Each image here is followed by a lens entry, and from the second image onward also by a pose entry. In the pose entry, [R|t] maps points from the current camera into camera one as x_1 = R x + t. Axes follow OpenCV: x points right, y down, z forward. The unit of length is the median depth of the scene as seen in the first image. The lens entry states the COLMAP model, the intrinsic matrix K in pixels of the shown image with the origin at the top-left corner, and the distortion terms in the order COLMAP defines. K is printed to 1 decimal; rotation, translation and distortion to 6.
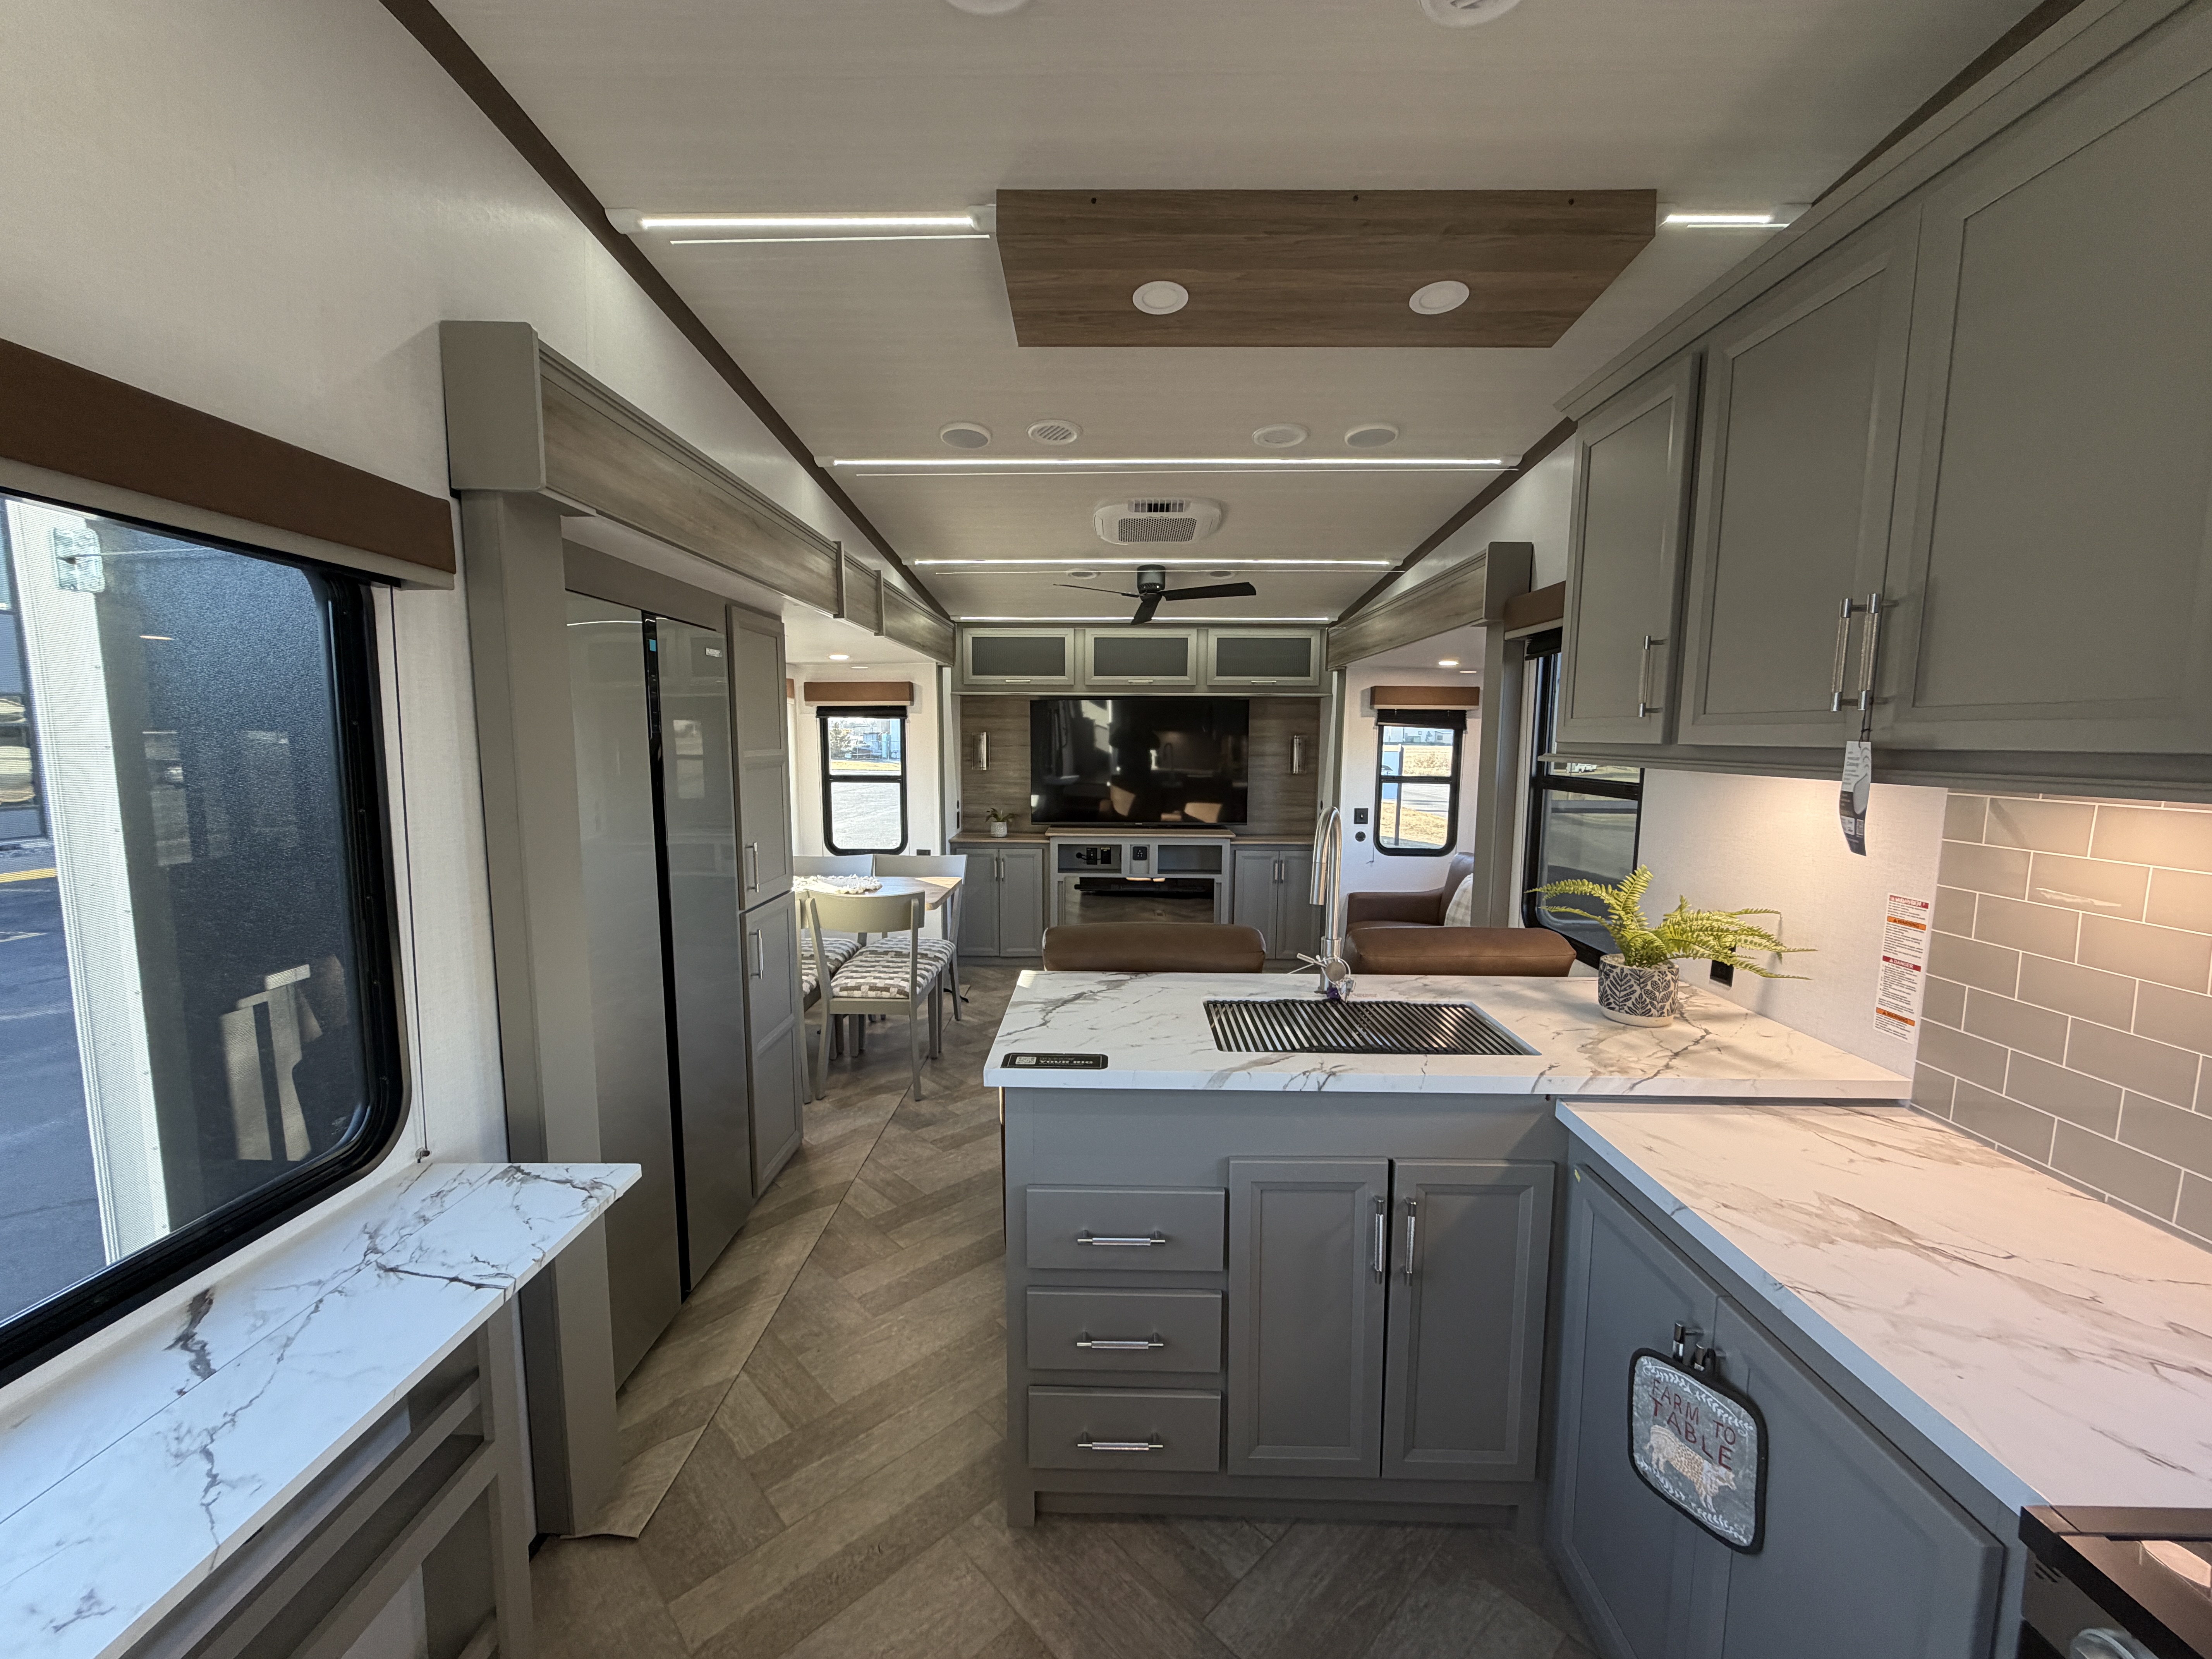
lens RADIAL K [[878.1, 0, 1097.1], [0, 878.1, 825.0], [0, 0, 1]] dist [-0.000240, -0.000237]
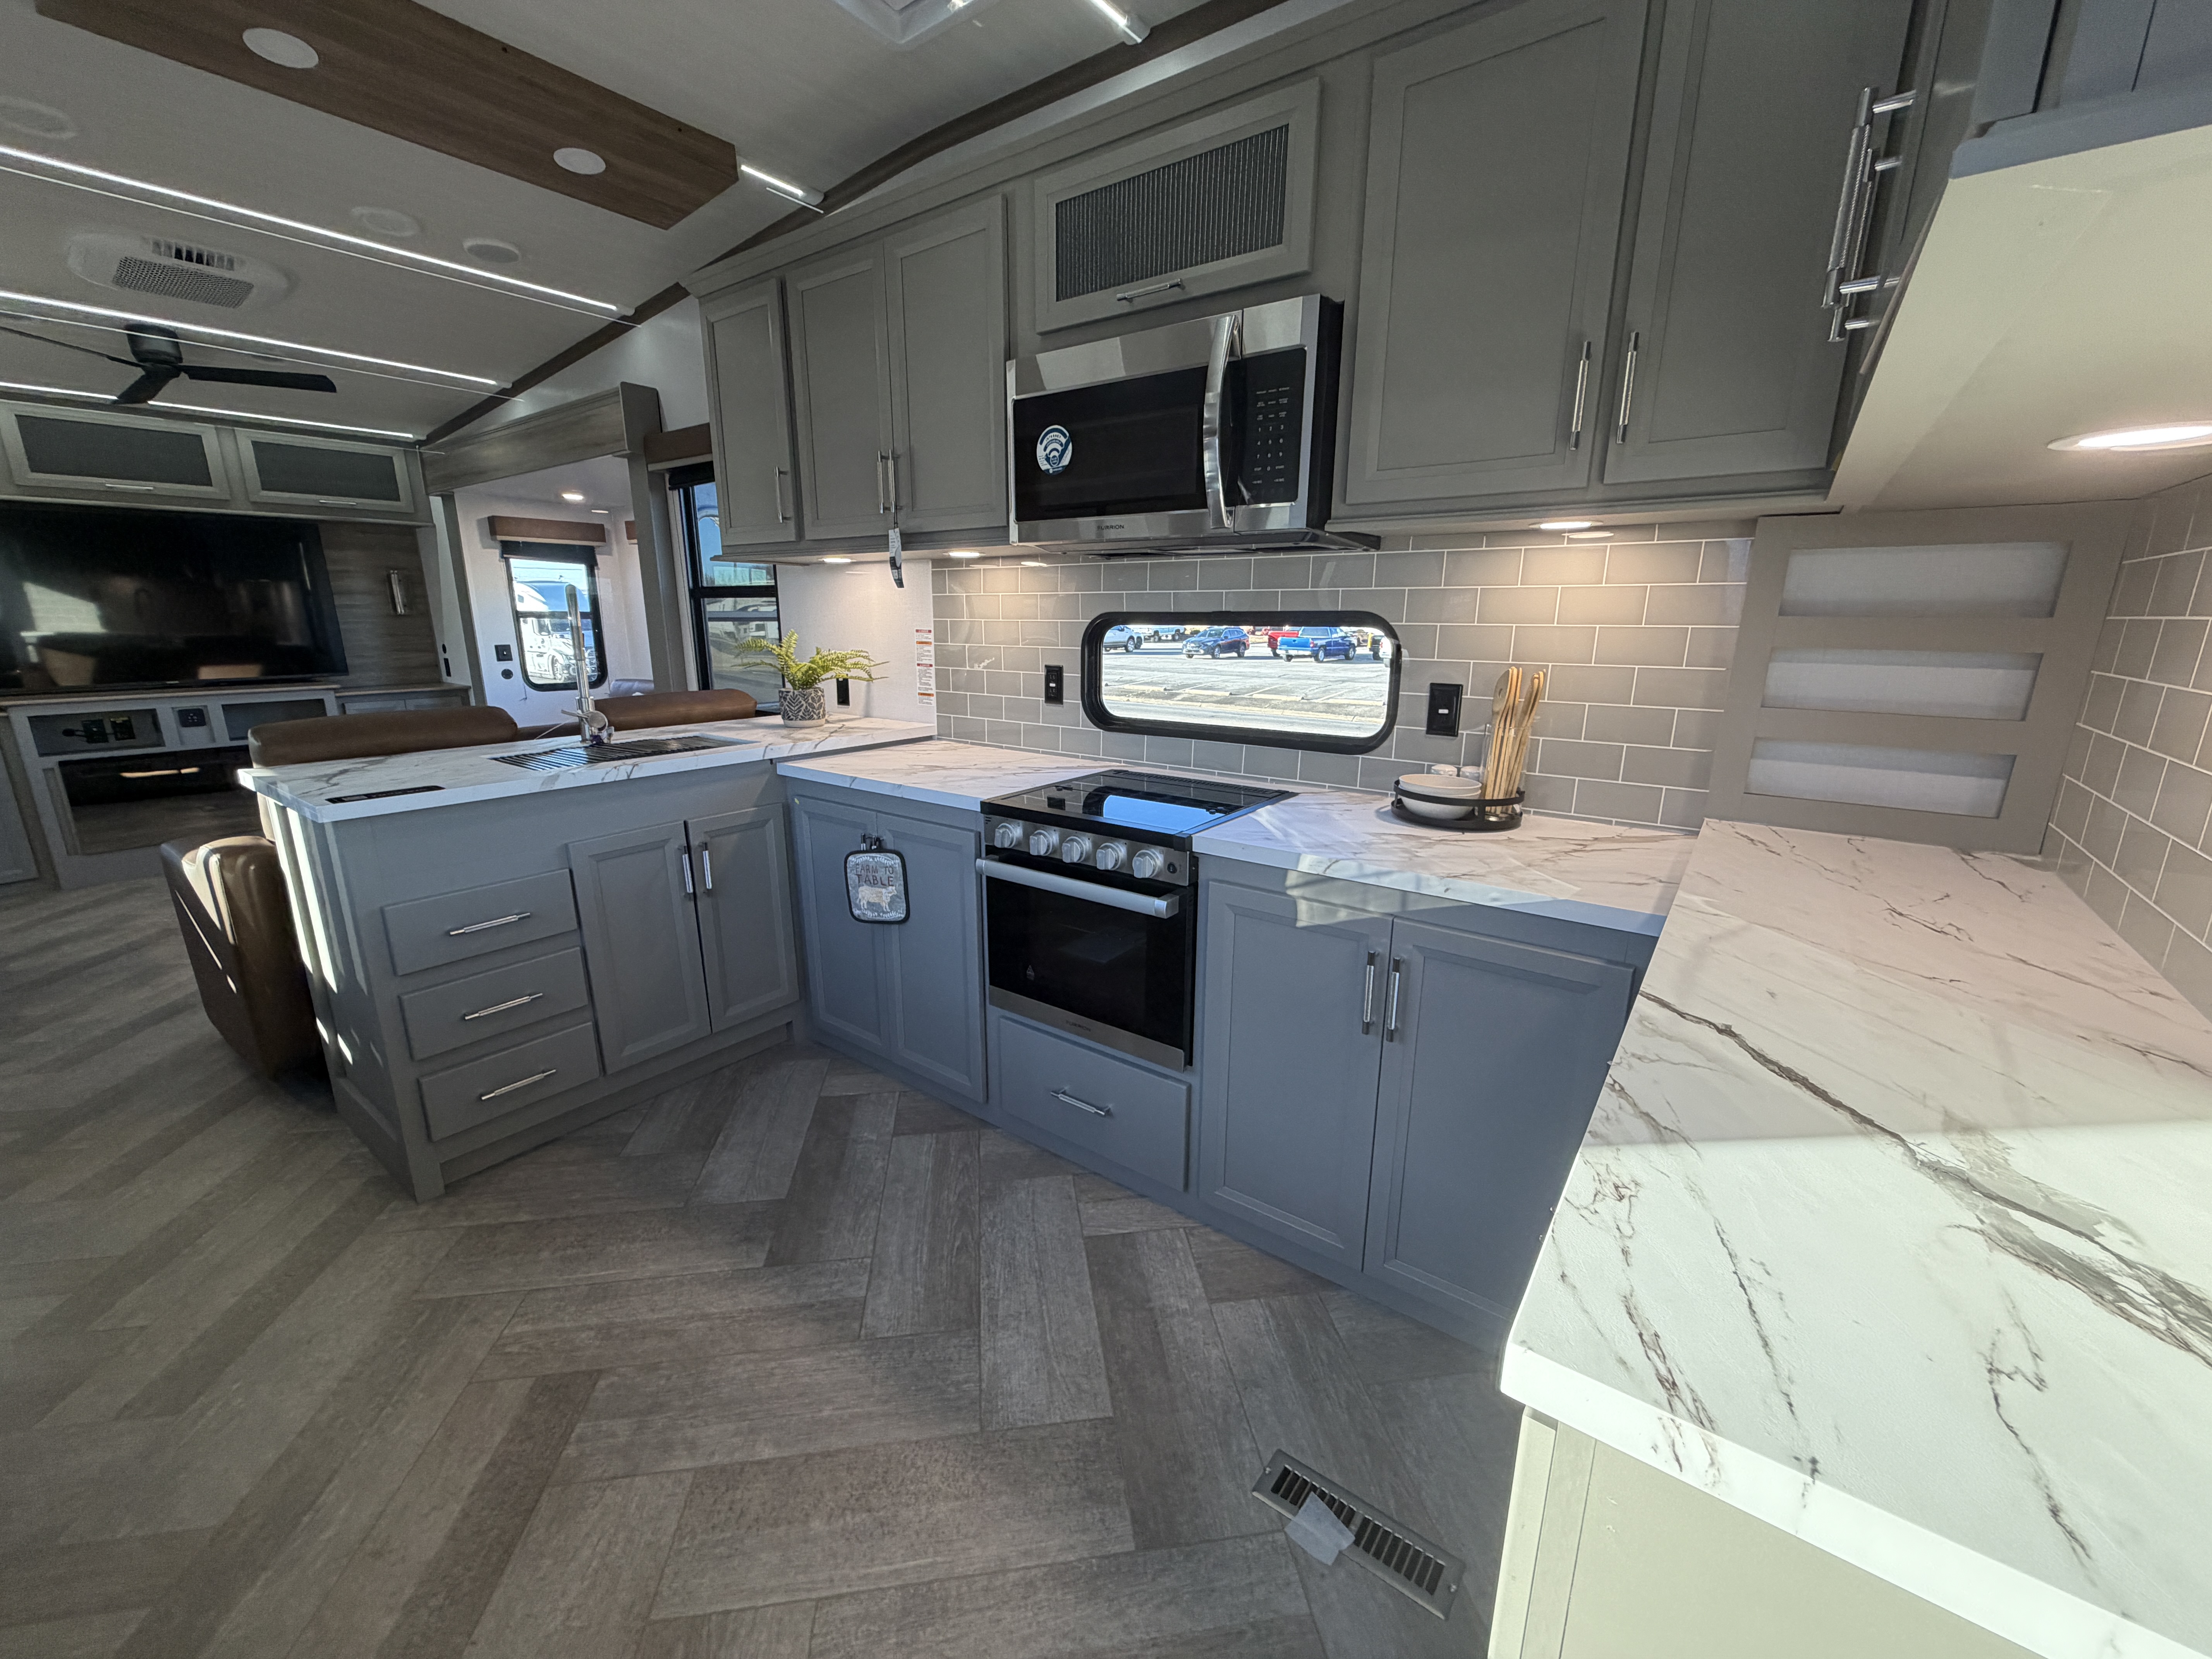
lens RADIAL K [[878.1, 0, 1104.9], [0, 878.1, 826.3], [0, 0, 1]] dist [-0.000240, -0.000237]
pose [[0.577744, -0.201693, 0.790905, -0.304571], [0.085518, 0.978613, 0.187092, 0.127168], [-0.811725, -0.040455, 0.582636, -0.308198]]
